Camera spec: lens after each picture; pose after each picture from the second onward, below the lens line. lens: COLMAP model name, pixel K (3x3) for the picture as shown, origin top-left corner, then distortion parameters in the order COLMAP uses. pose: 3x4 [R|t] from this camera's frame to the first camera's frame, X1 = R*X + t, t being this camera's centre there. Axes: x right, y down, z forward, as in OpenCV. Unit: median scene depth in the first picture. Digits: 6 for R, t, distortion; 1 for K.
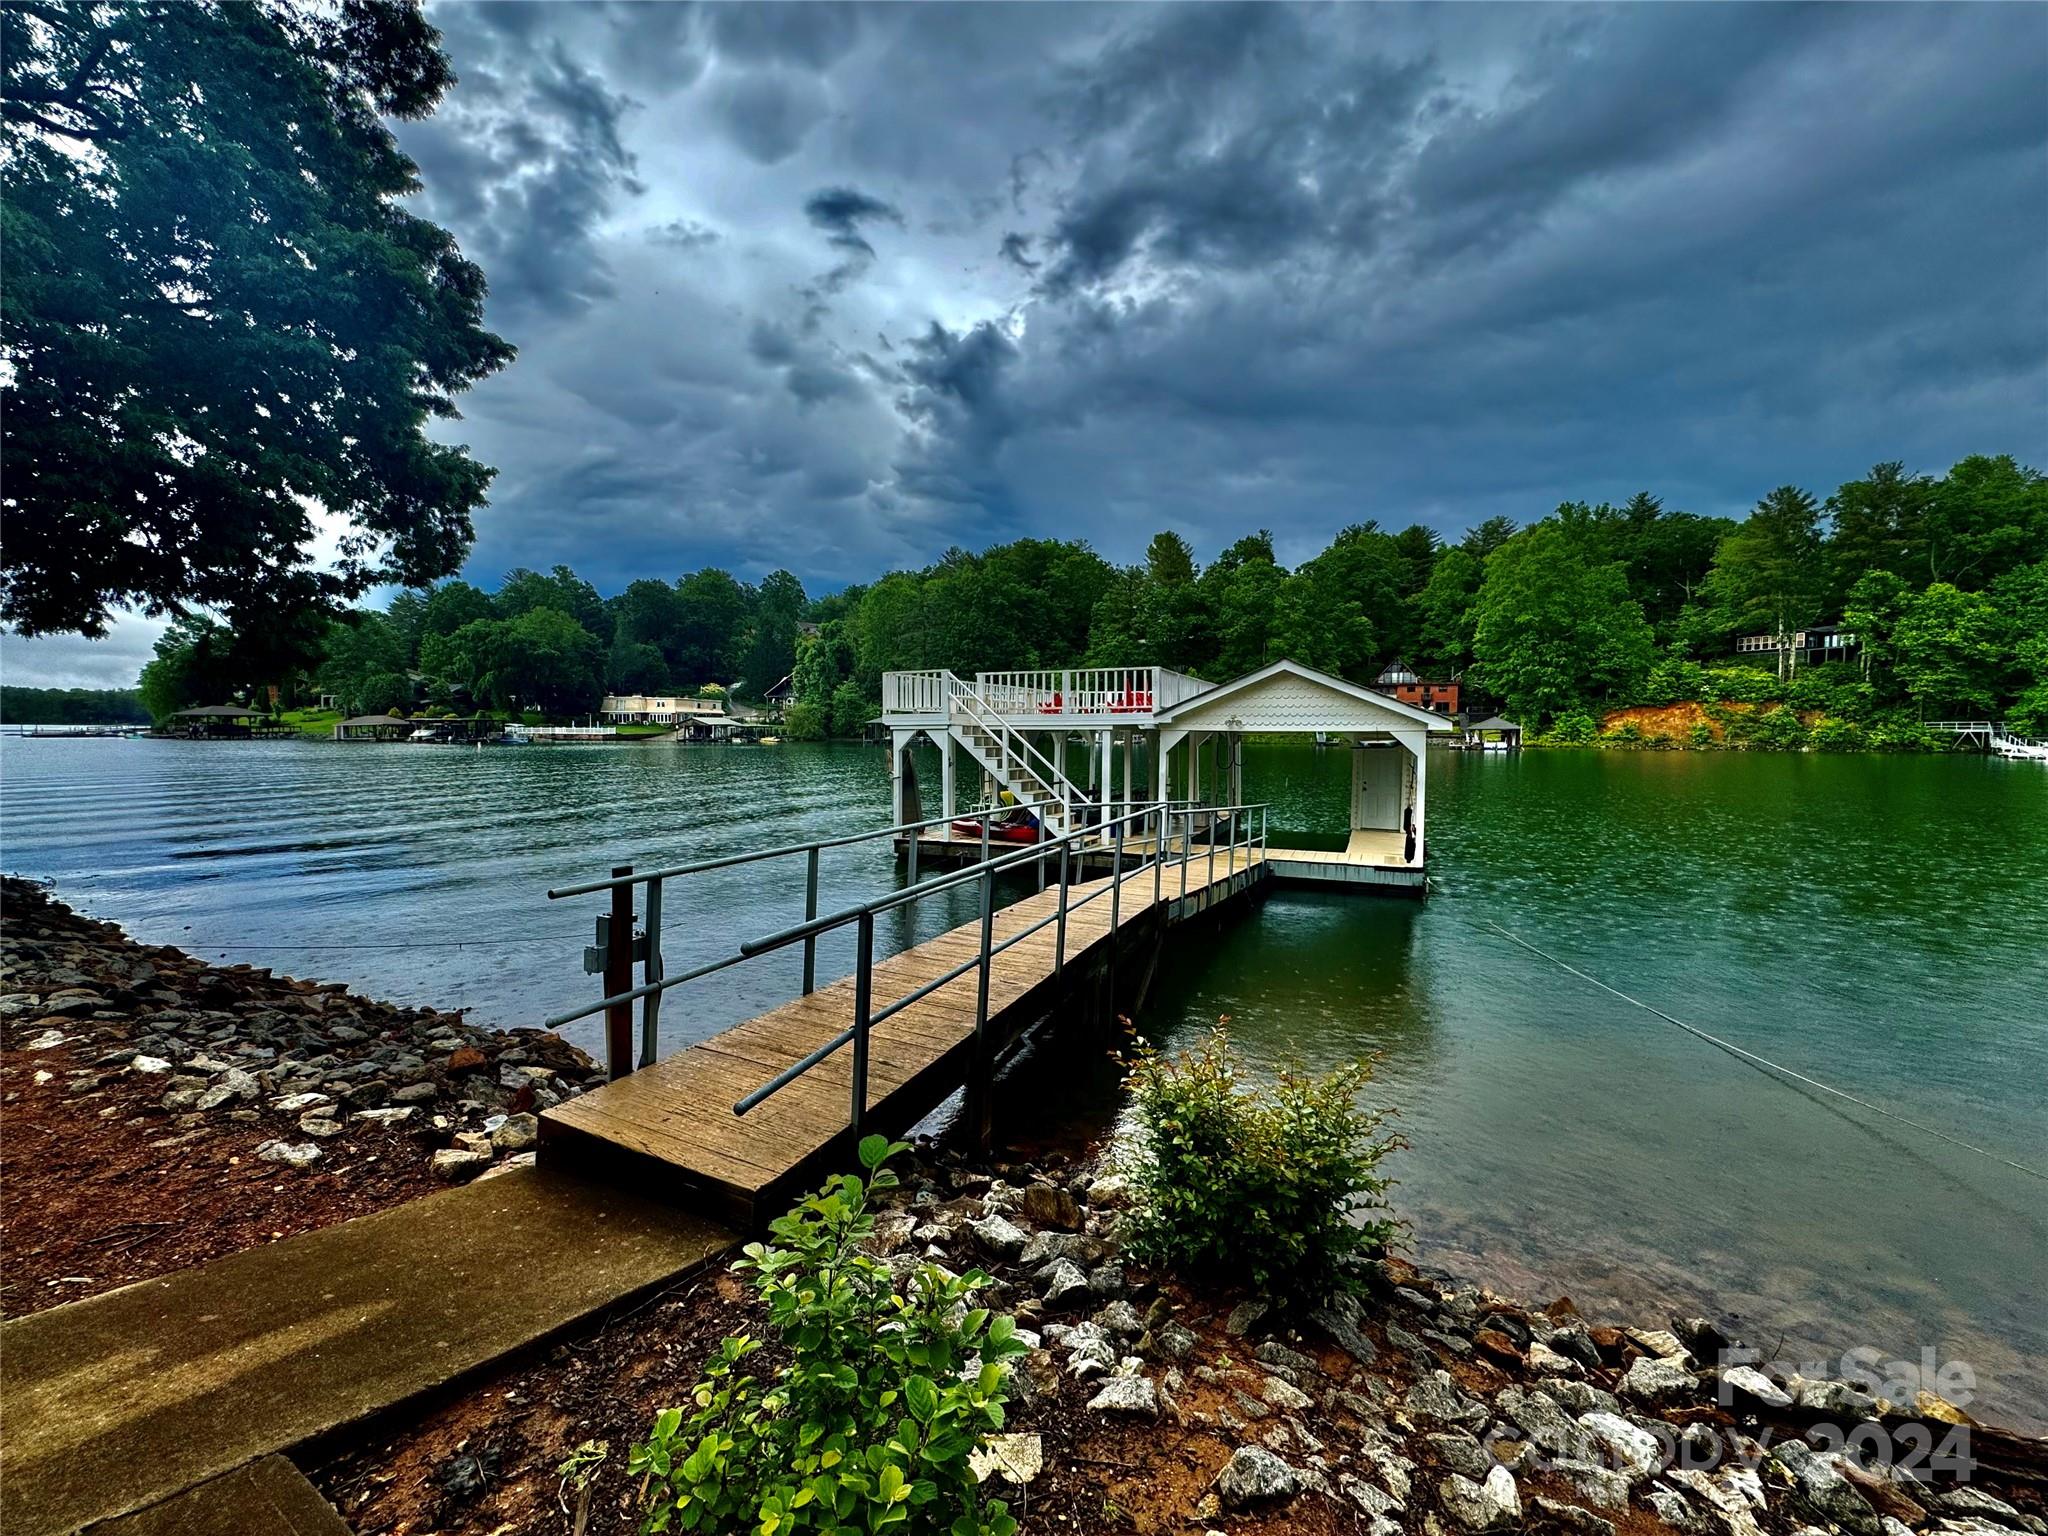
lens RADIAL K [[816.0, 0, 1023.0], [0, 816.0, 769.3], [0, 0, 1]] dist [-0.002716, 0.000476]
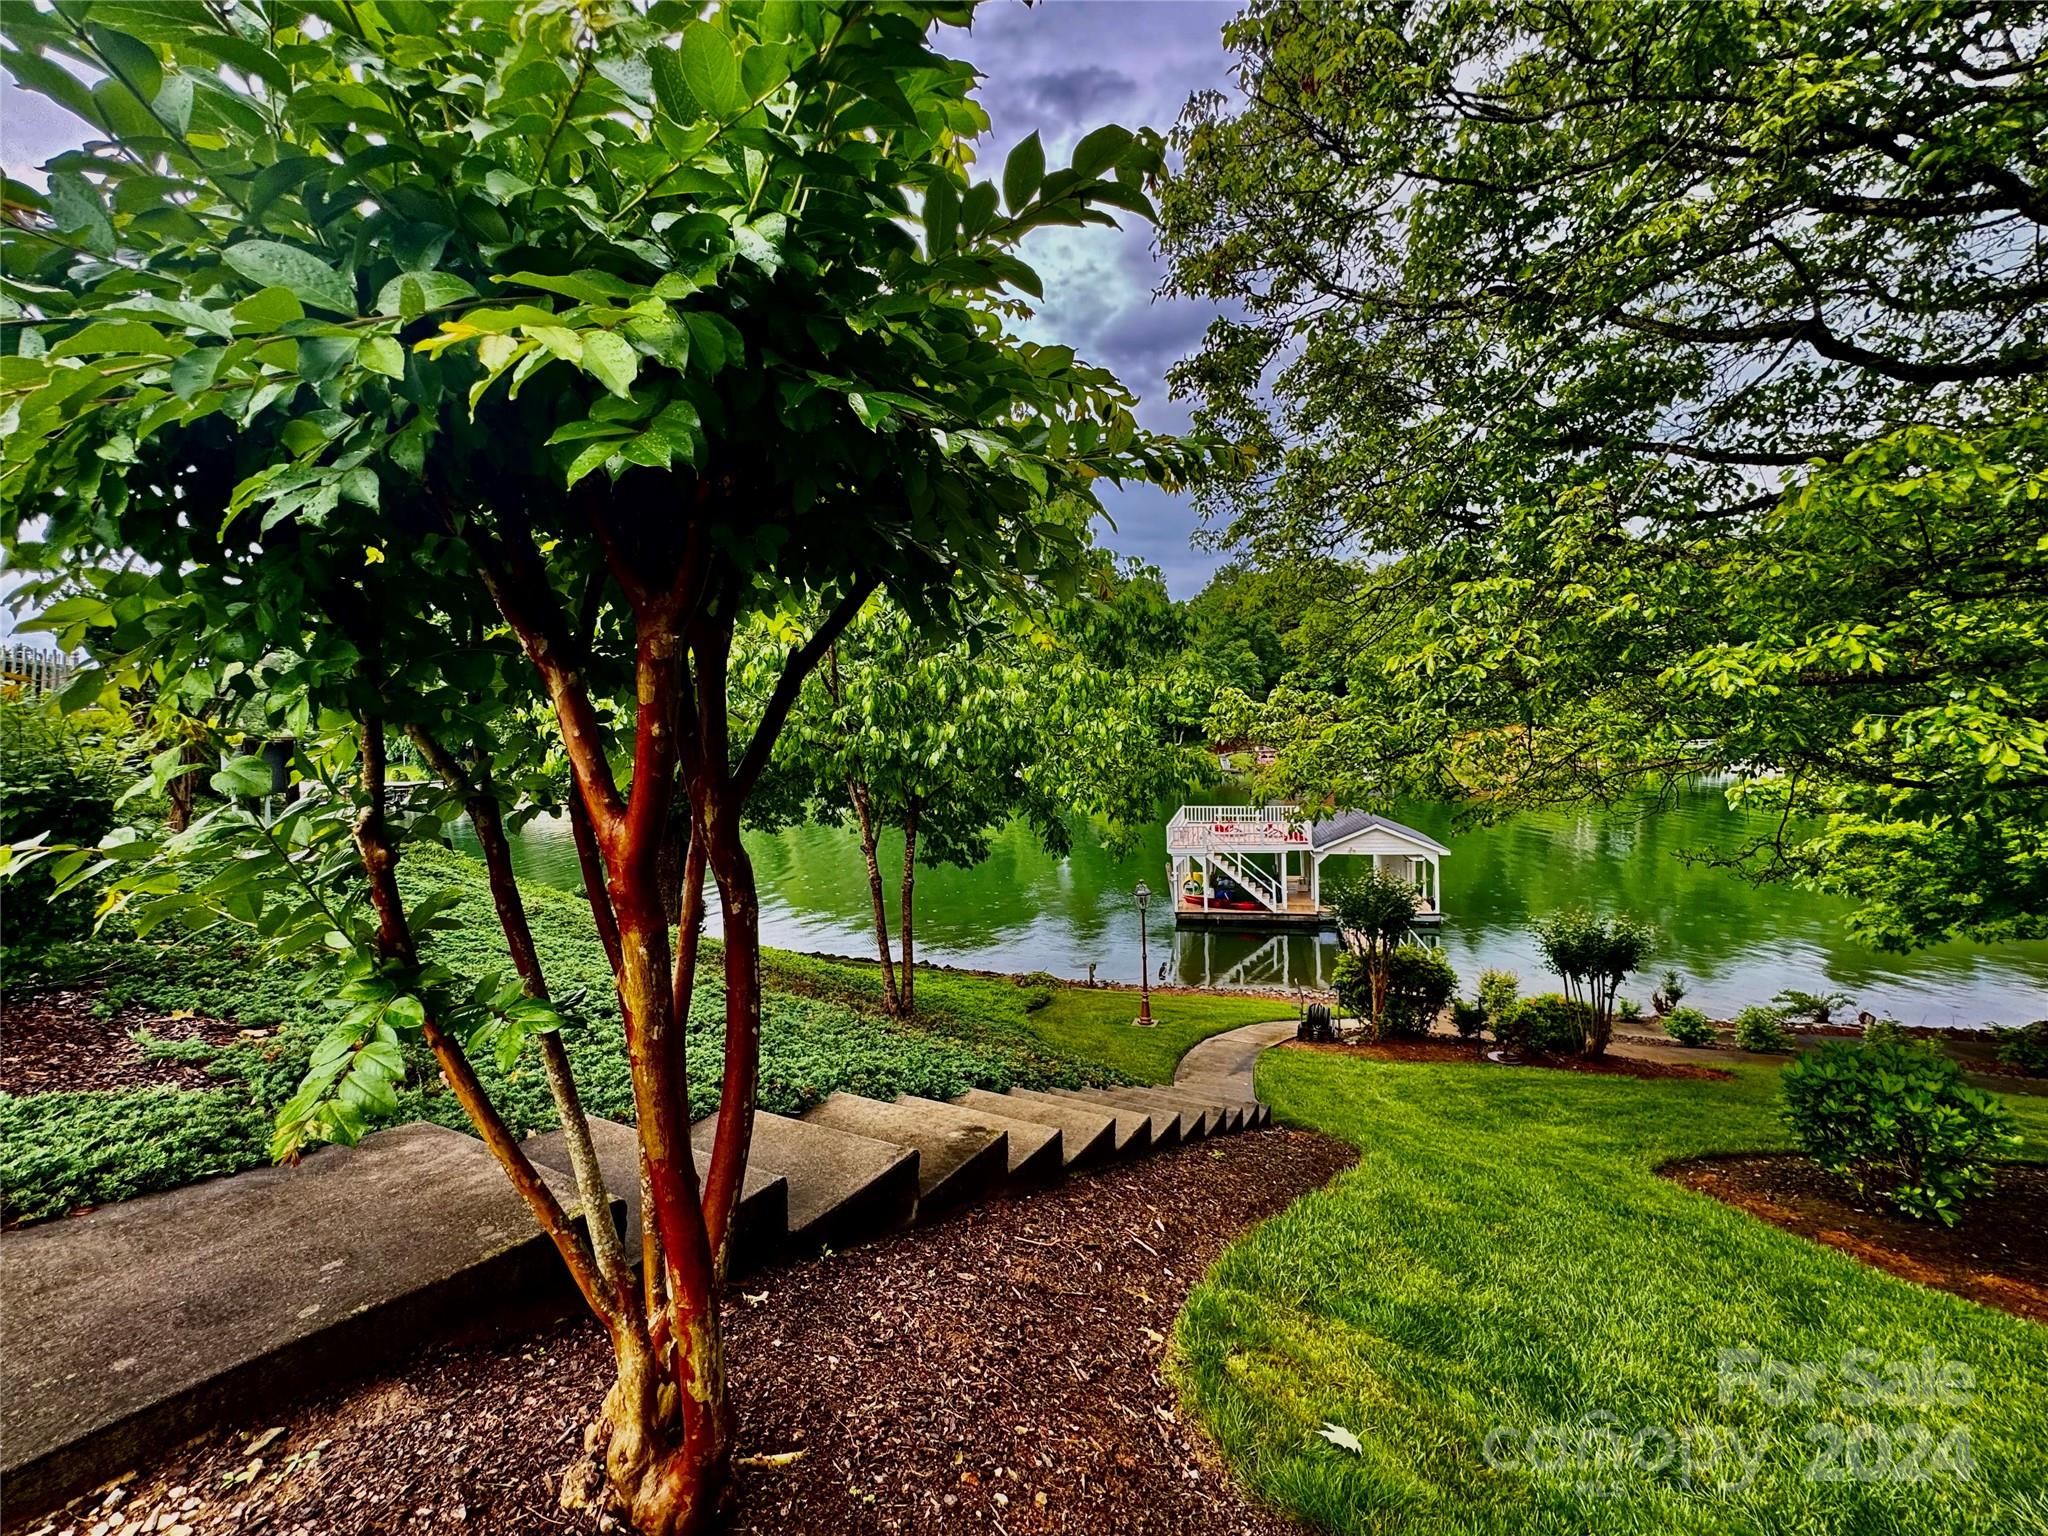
lens RADIAL K [[816.0, 0, 1029.4], [0, 816.0, 761.9], [0, 0, 1]] dist [-0.002716, 0.000476]
pose [[0.985927, -0.036079, 0.163234, -0.116754], [0.041026, 0.998792, -0.027042, -0.033498], [-0.162061, 0.033358, 0.986217, -0.127269]]
